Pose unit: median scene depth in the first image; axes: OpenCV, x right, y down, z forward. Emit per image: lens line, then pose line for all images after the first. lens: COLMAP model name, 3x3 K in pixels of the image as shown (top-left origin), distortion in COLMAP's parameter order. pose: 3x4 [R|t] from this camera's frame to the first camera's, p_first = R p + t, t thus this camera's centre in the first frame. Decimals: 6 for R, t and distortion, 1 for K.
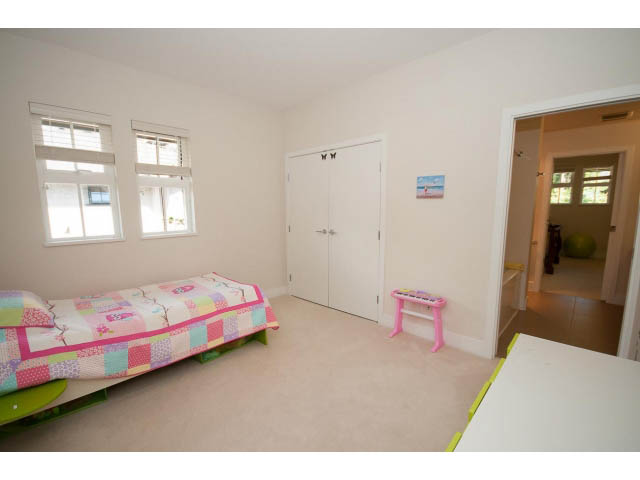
lens RADIAL K [[291.2, 0, 322.1], [0, 291.2, 244.2], [0, 0, 1]] dist [-0.002179, -0.003394]
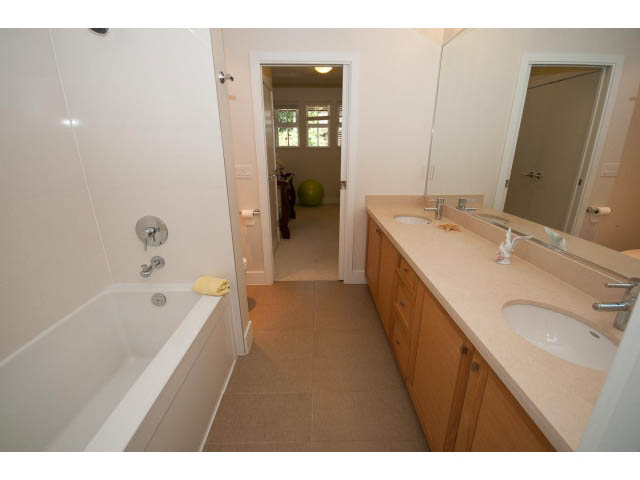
lens RADIAL K [[291.2, 0, 320.6], [0, 291.2, 238.9], [0, 0, 1]] dist [-0.002179, -0.003394]
pose [[0.723222, -0.207647, 0.658660, 0.266132], [0.092355, 0.974241, 0.205728, -0.043814], [-0.684413, -0.087957, 0.723770, 0.292261]]
